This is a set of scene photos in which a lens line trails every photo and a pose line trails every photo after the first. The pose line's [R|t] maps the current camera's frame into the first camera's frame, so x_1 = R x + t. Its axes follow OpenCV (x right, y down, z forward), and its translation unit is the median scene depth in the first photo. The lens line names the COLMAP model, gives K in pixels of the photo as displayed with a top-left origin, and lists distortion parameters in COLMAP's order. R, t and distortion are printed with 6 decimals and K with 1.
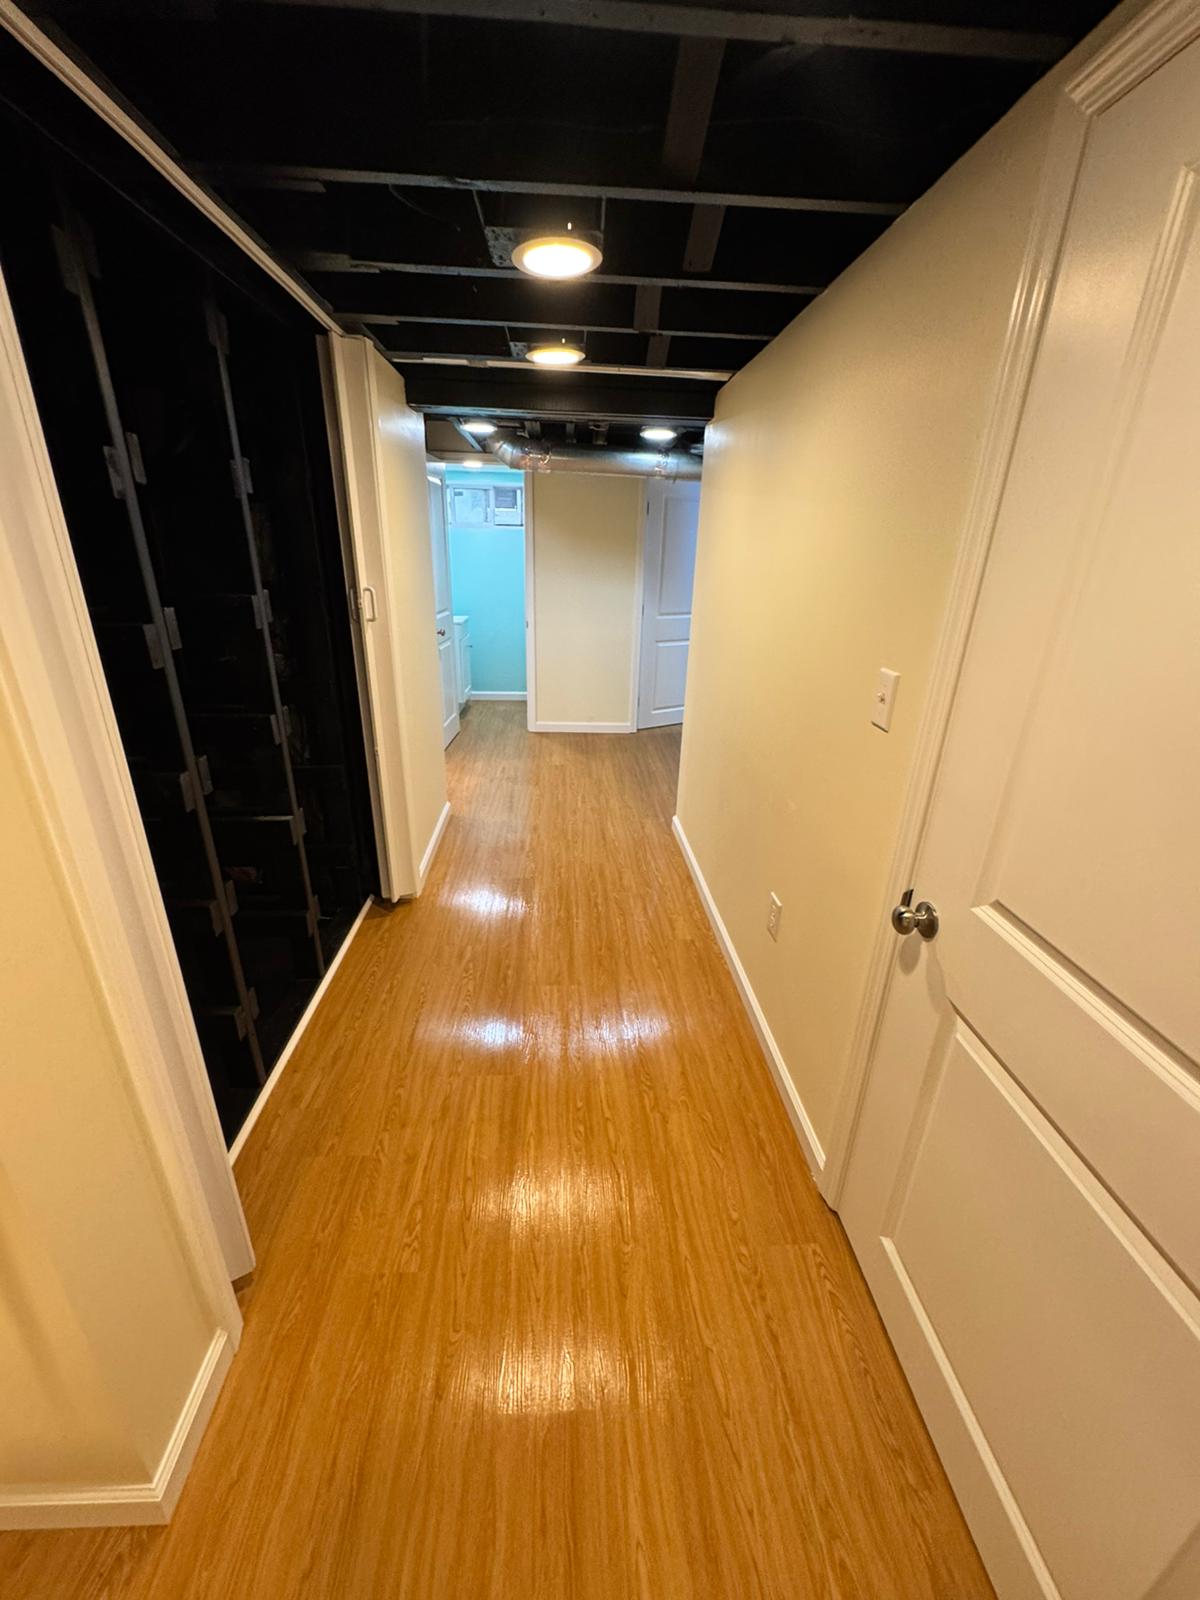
lens RADIAL K [[633.5, 0, 599.8], [0, 633.5, 798.0], [0, 0, 1]] dist [-0.003779, 0.000042]
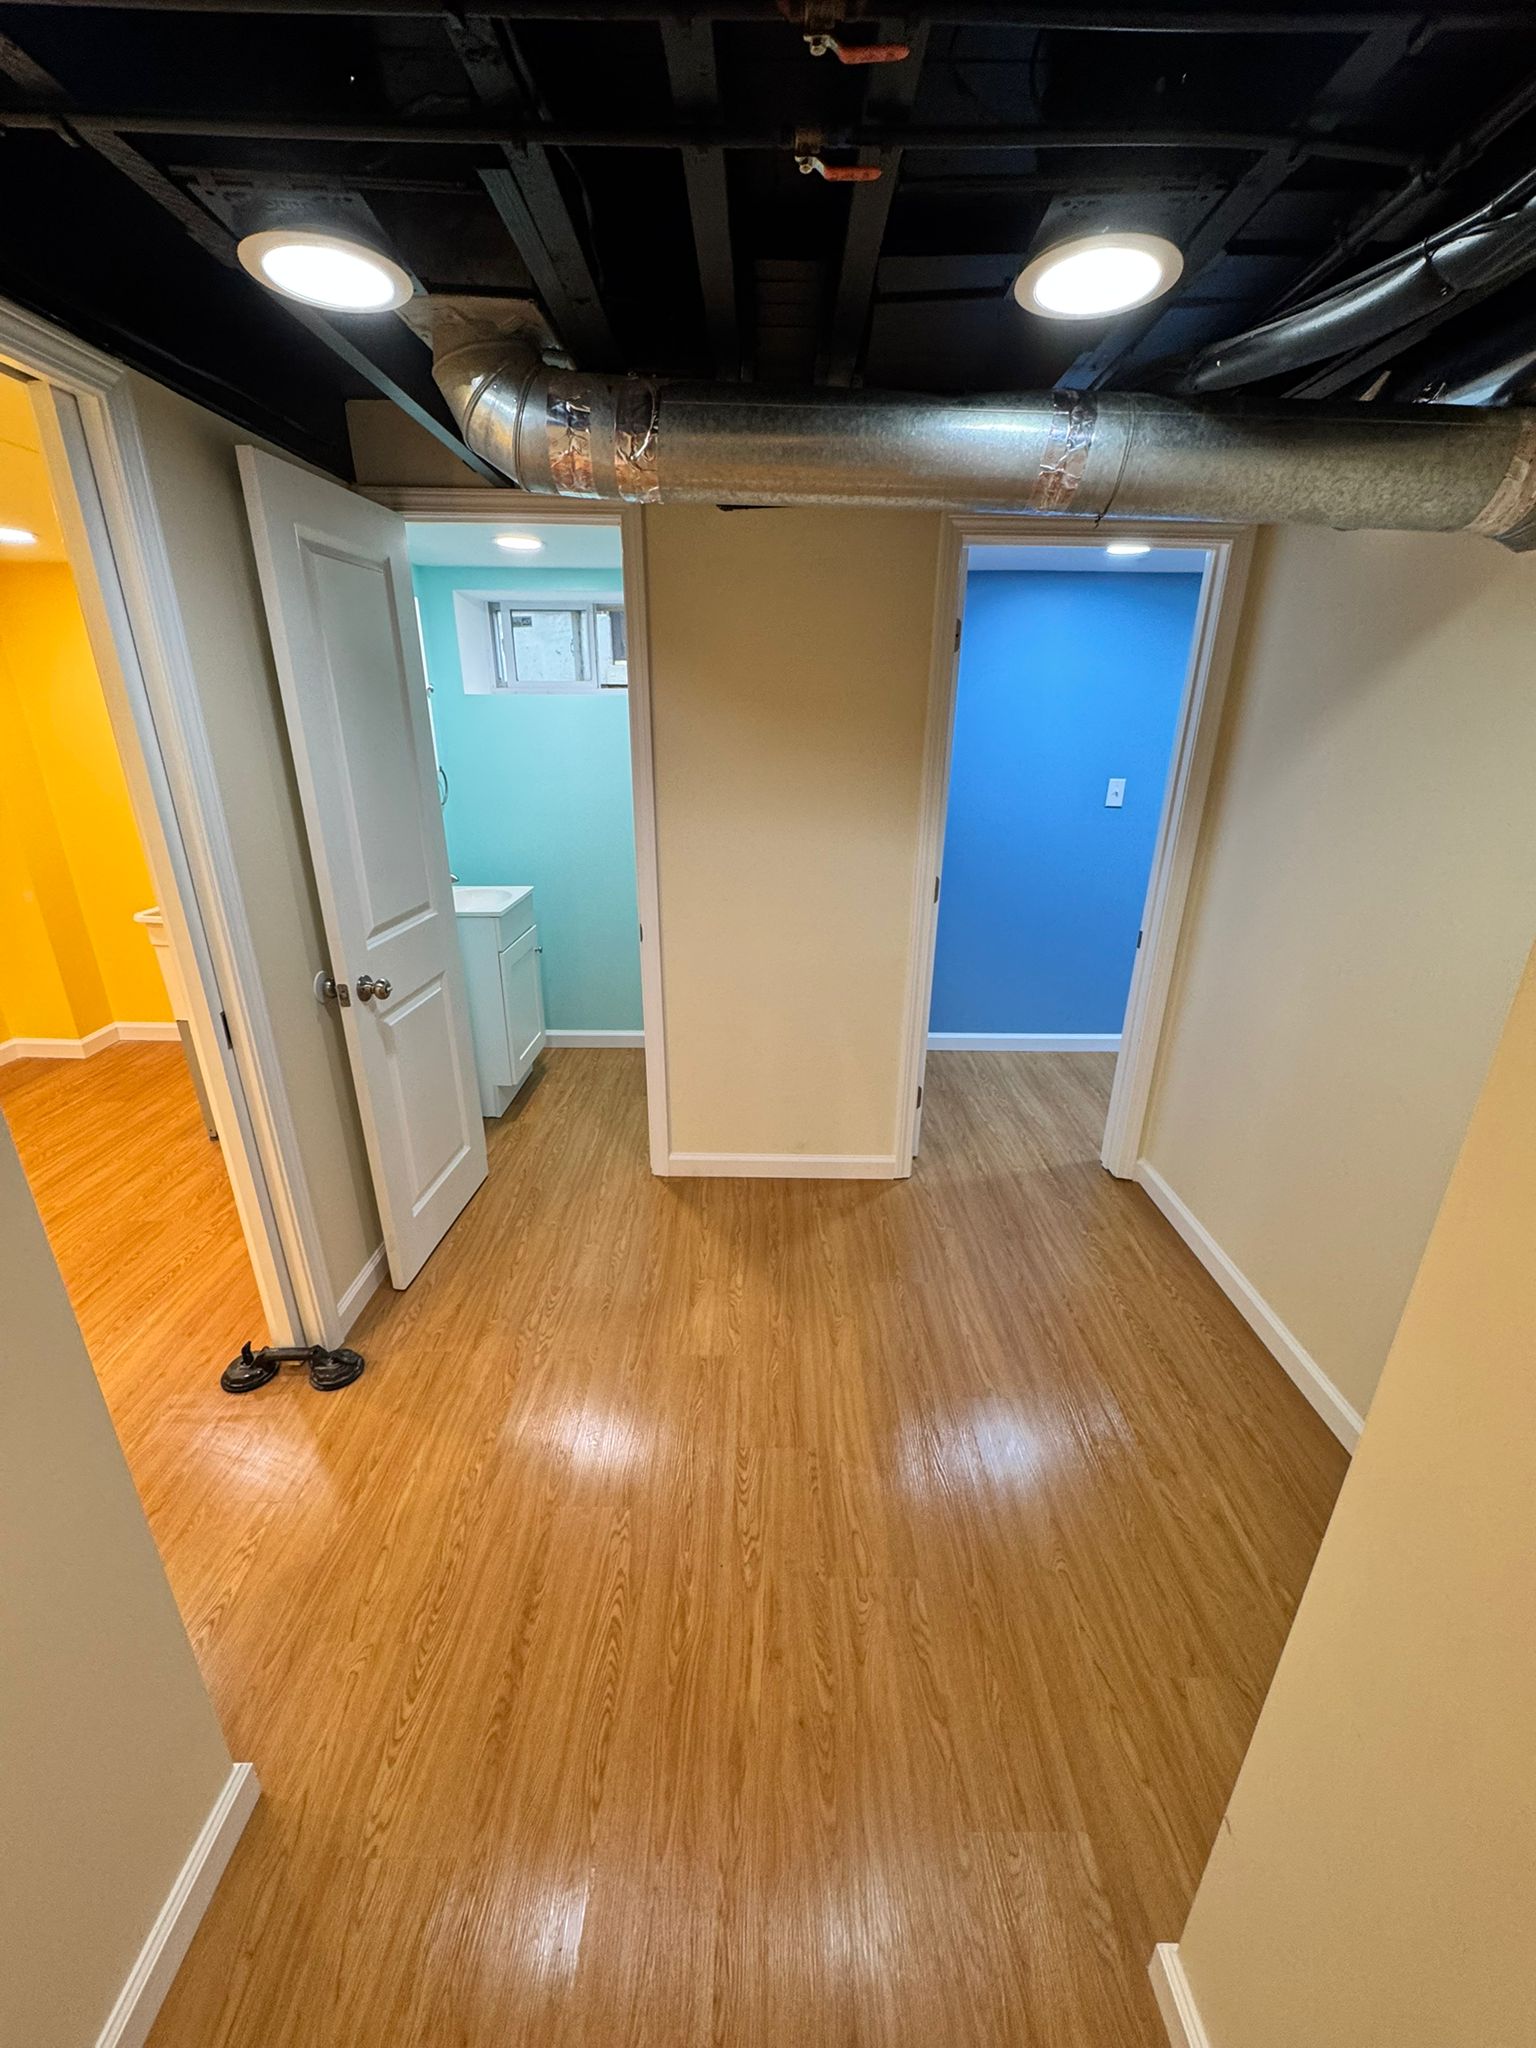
lens RADIAL K [[810.9, 0, 768.2], [0, 810.9, 1027.5], [0, 0, 1]] dist [-0.003779, 0.000042]
pose [[0.998604, 0.005298, -0.052550, -0.008826], [-0.005806, 0.999938, -0.009533, -0.224665], [0.052496, 0.009825, 0.998573, 0.530272]]
